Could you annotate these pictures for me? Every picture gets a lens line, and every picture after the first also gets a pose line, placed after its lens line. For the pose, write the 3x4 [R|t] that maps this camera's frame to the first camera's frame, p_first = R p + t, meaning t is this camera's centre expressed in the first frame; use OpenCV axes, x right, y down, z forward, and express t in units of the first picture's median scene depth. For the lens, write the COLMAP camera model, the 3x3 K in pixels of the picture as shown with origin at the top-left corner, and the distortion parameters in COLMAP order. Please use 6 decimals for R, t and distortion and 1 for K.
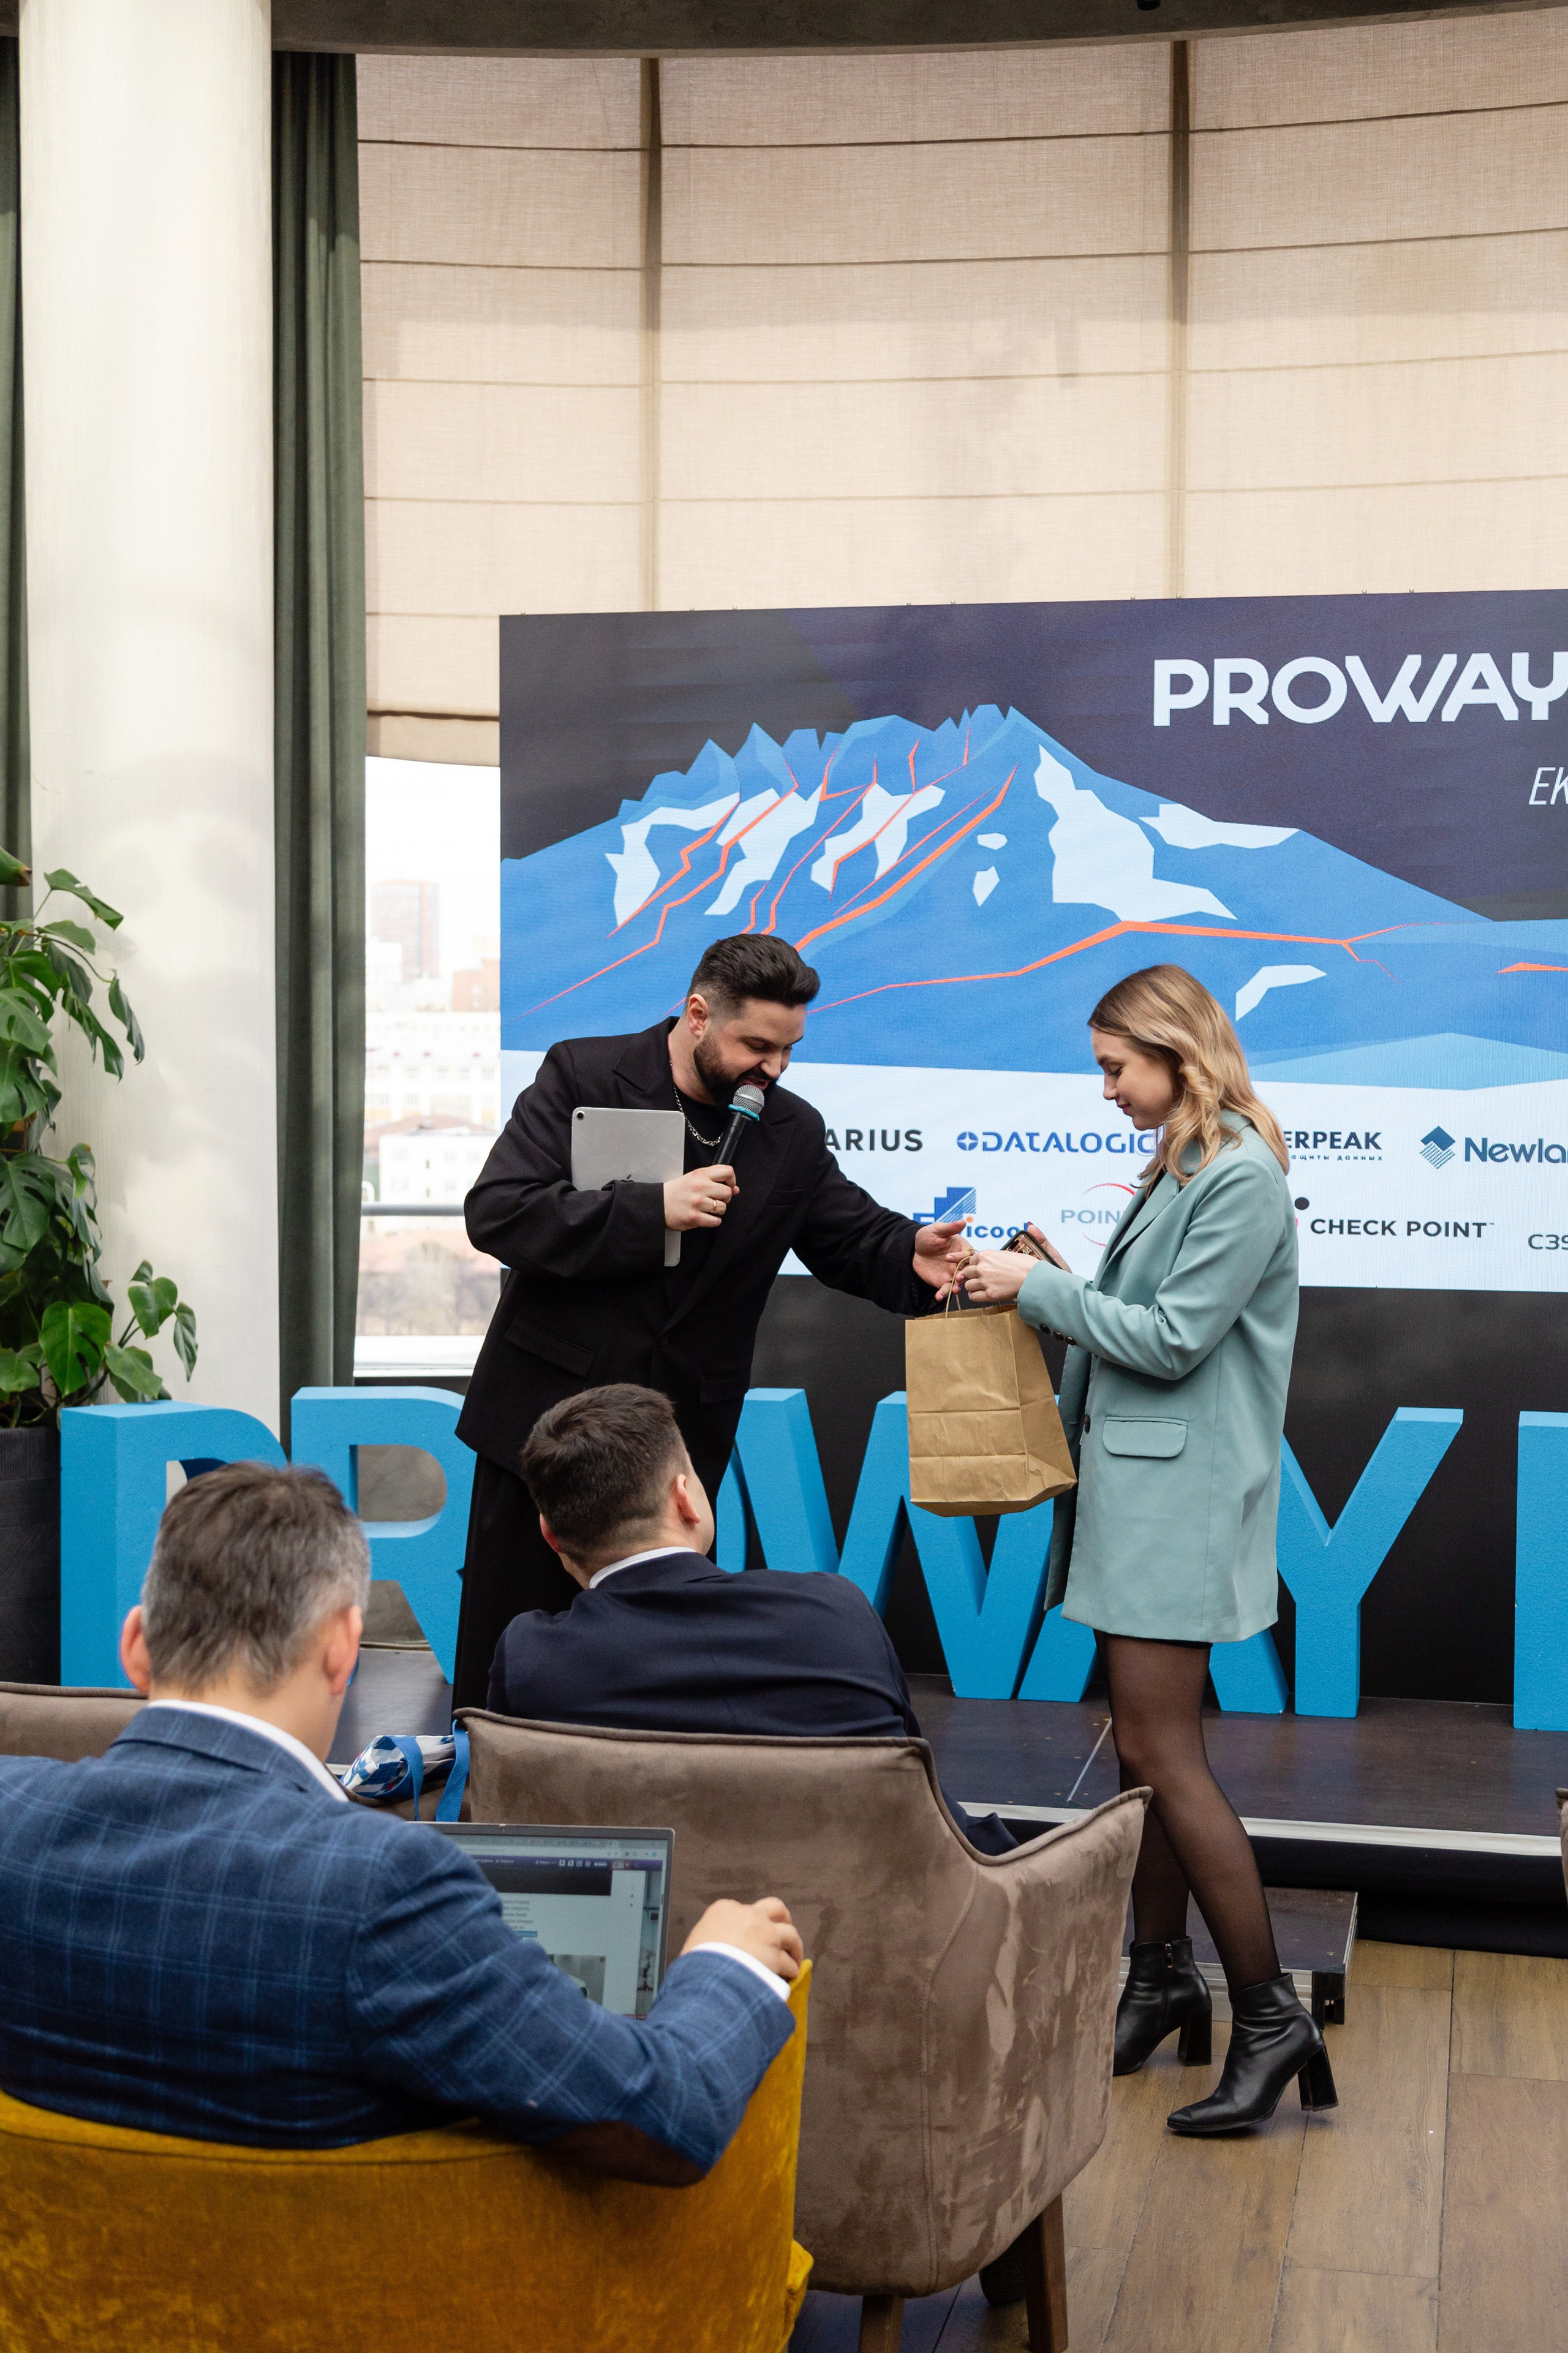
lens RADIAL K [[3078.3, 0, 805.8], [0, 3078.3, 1176.8], [0, 0, 1]] dist [0.053074, 0.000000]
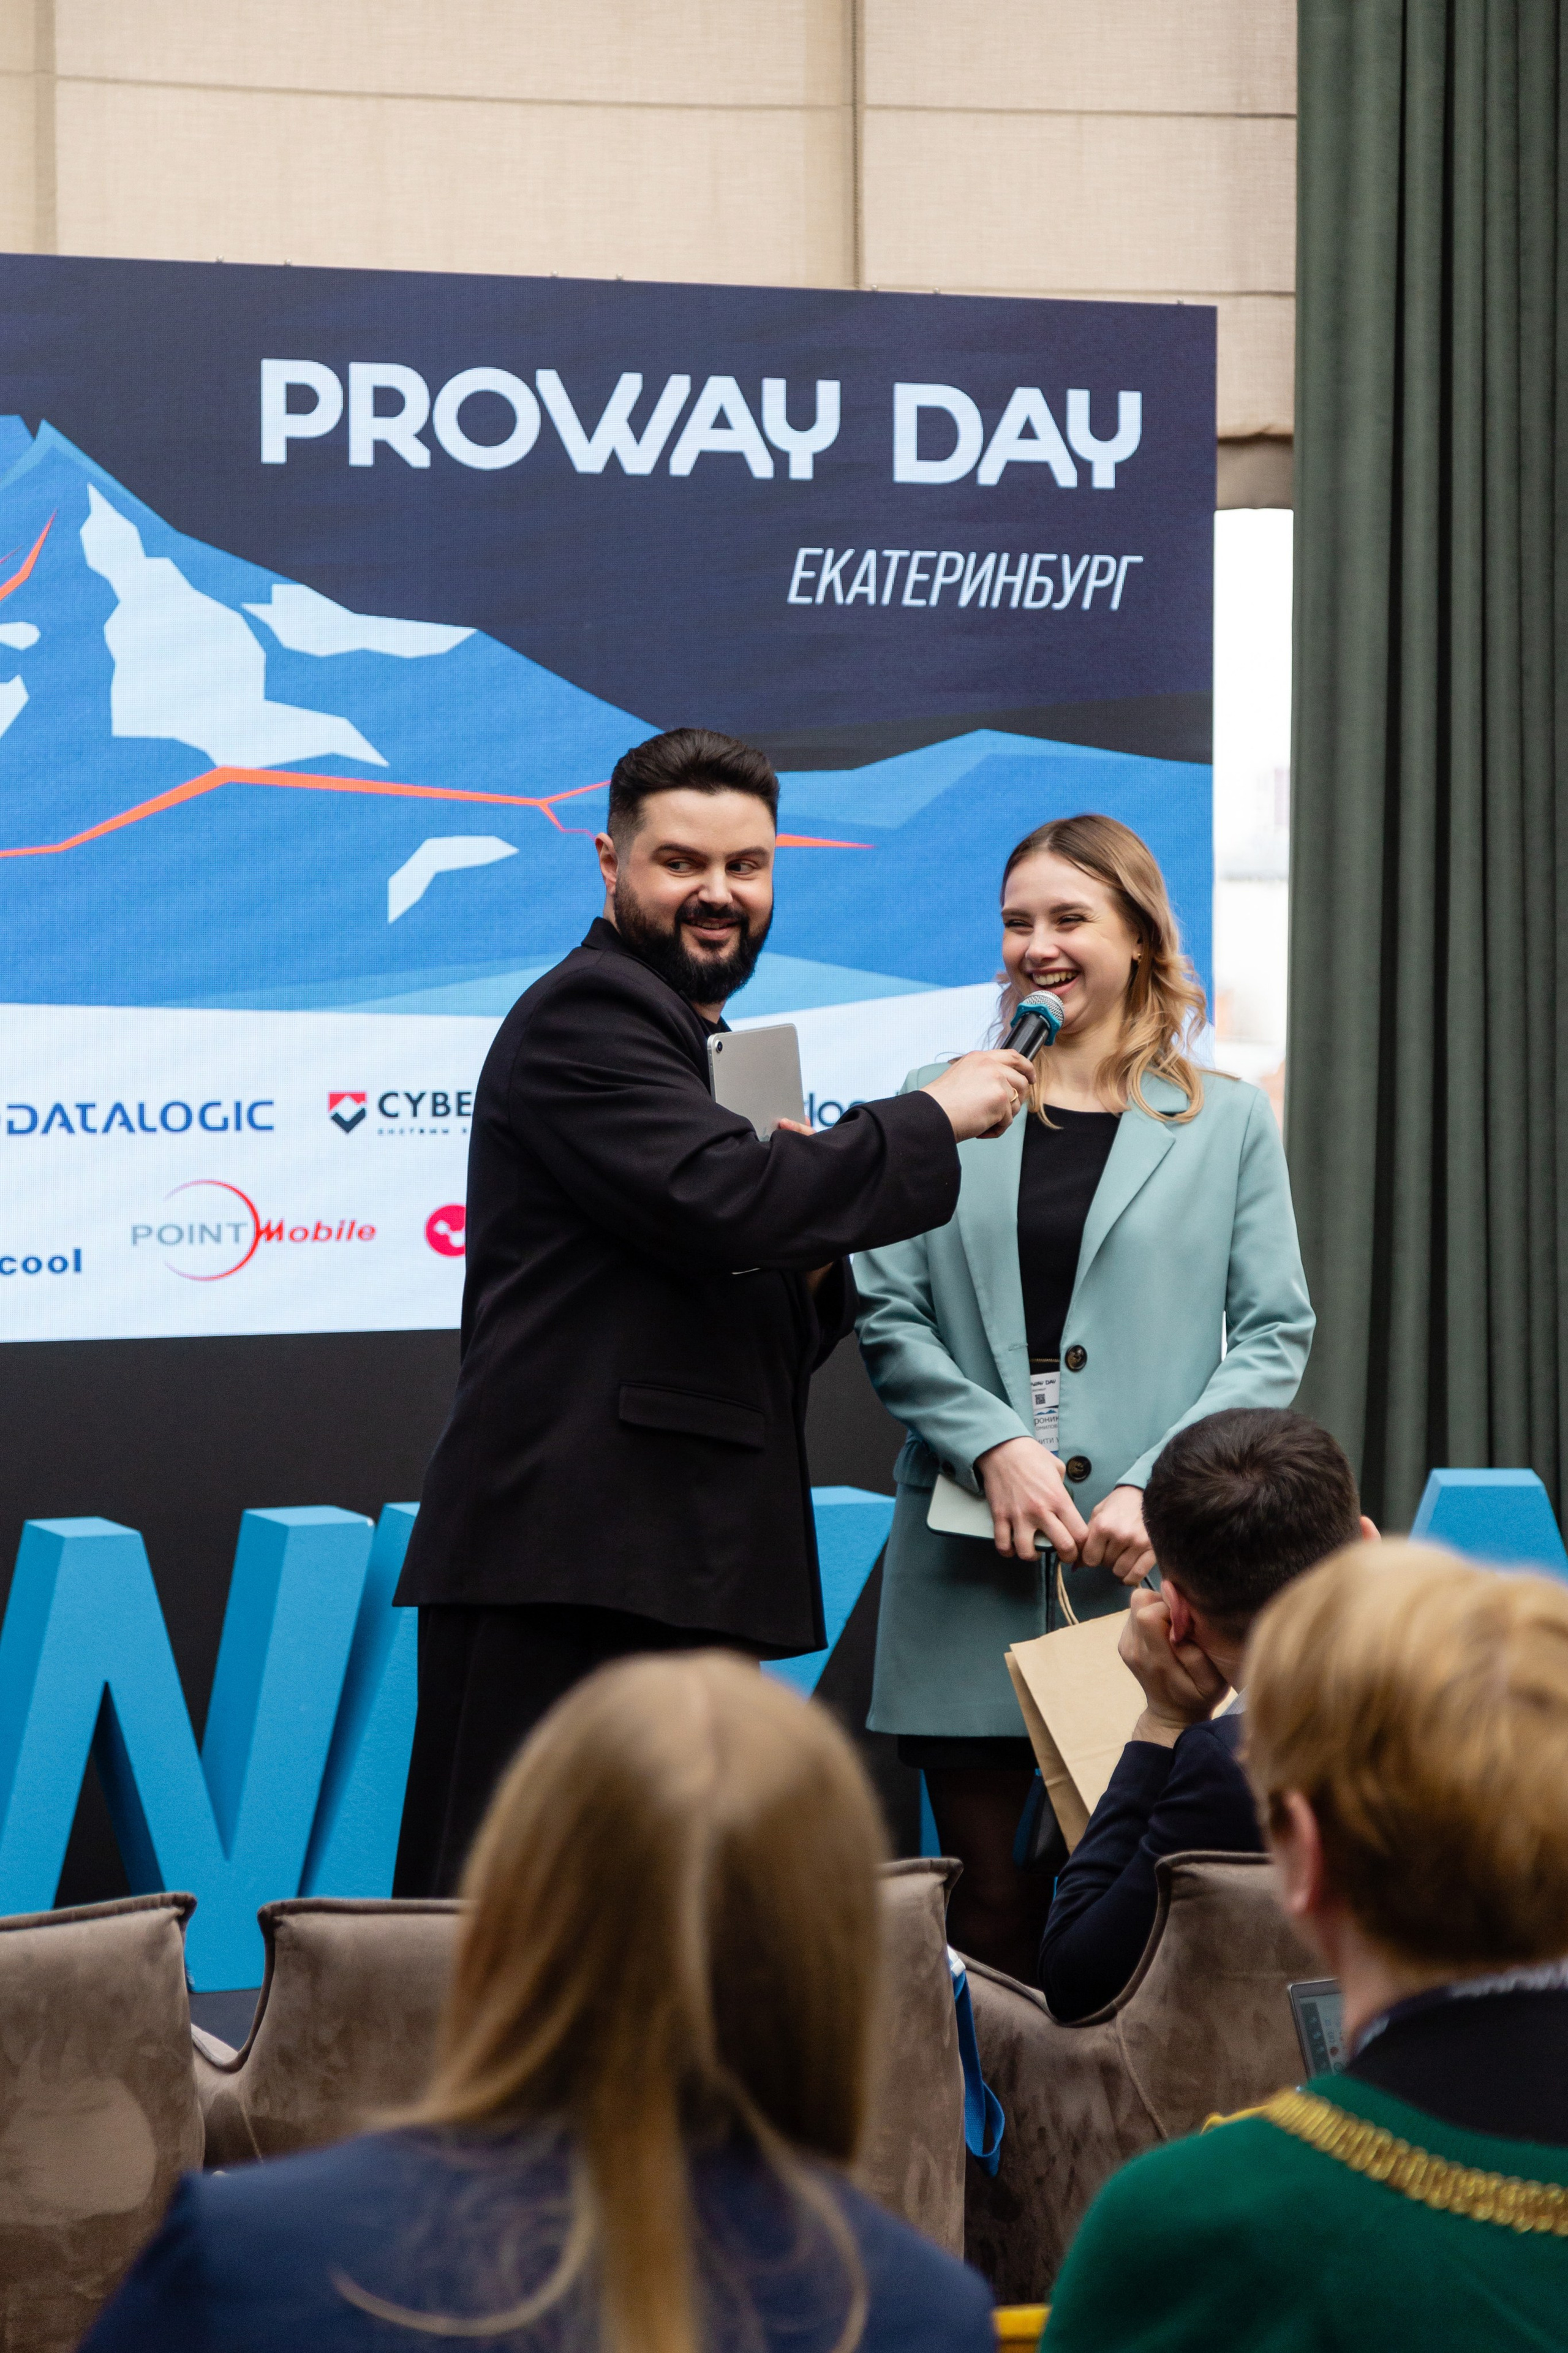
lens RADIAL K [[5696.2, 0, 804.7], [0, 5696.2, 1197.0], [0, 0, 1]] dist [-0.005743, 0.000000]
pose [[0.828615, -0.034064, 0.558782, -0.455355], [0.033627, 0.999373, 0.011056, -0.003167], [-0.558808, 0.009629, 0.829241, -0.040593]]
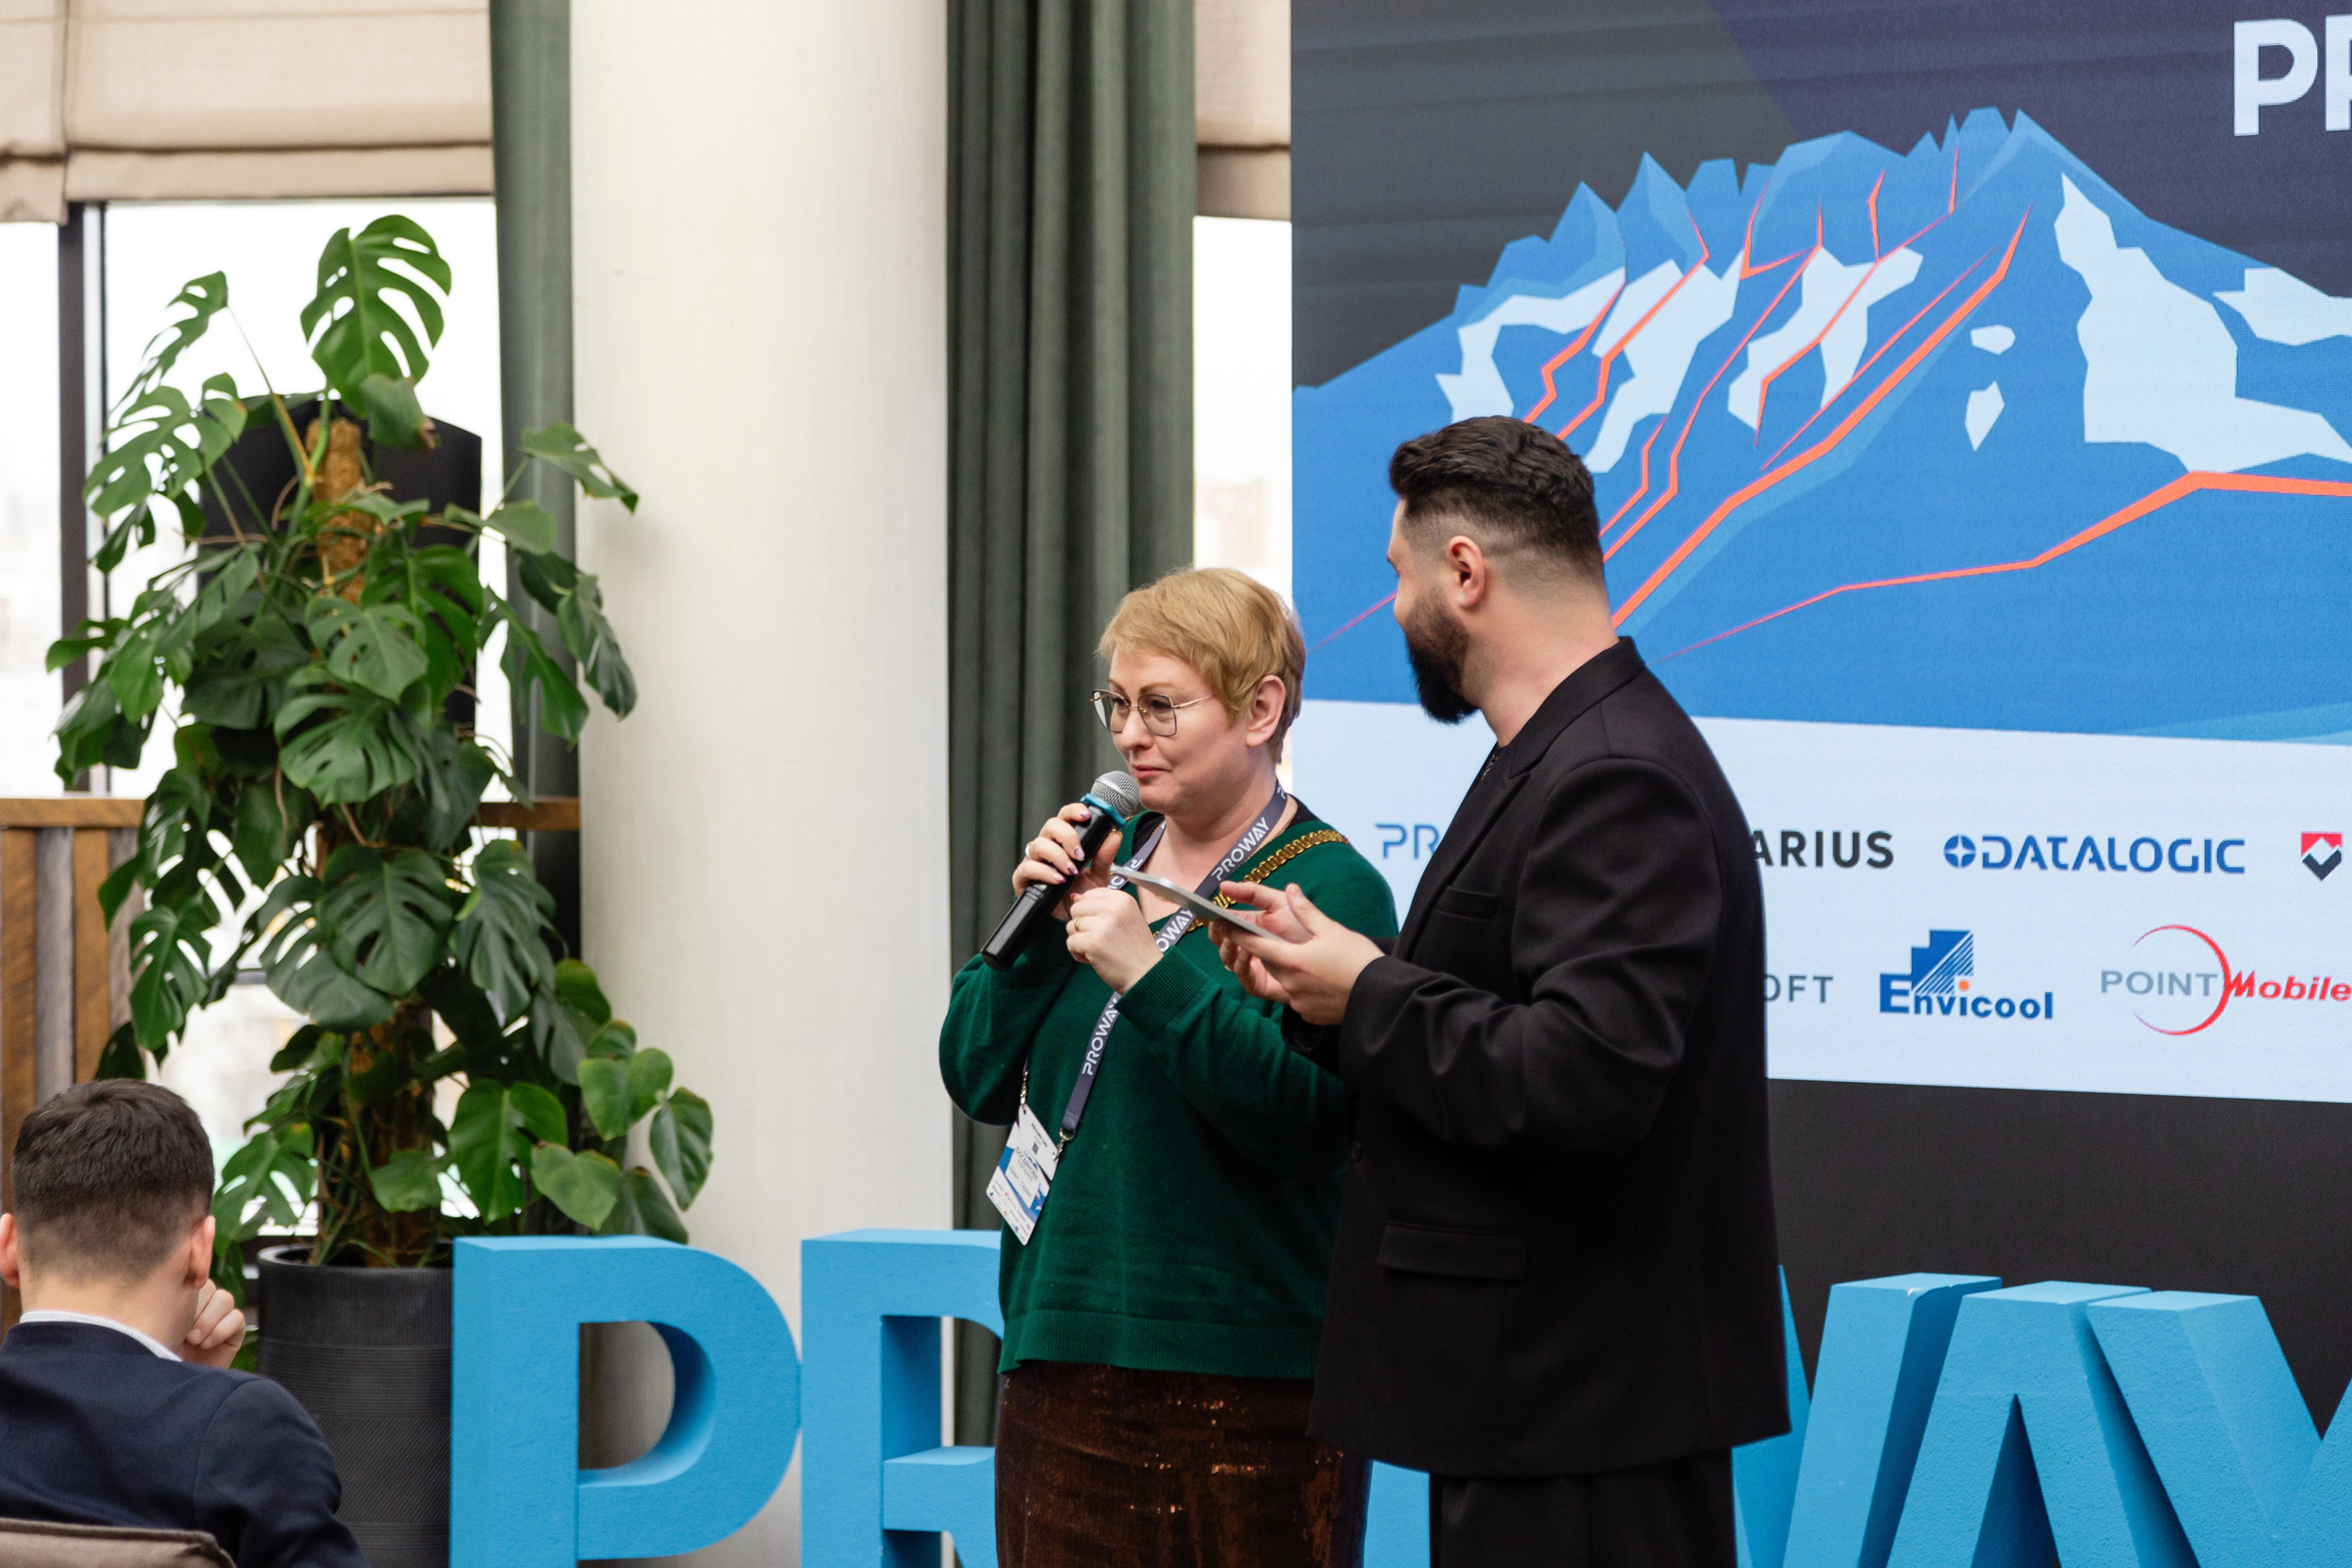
lens RADIAL K [[6766.5, 0, 1245.0], [0, 6766.5, 855.9], [0, 0, 1]] dist [0.003240, 0.000000]
pose [[0.902610, 0.006289, -0.430414, 0.489107], [-0.016769, 0.999648, -0.020559, 0.018248], [0.430133, 0.025775, 0.902398, -0.221692]]
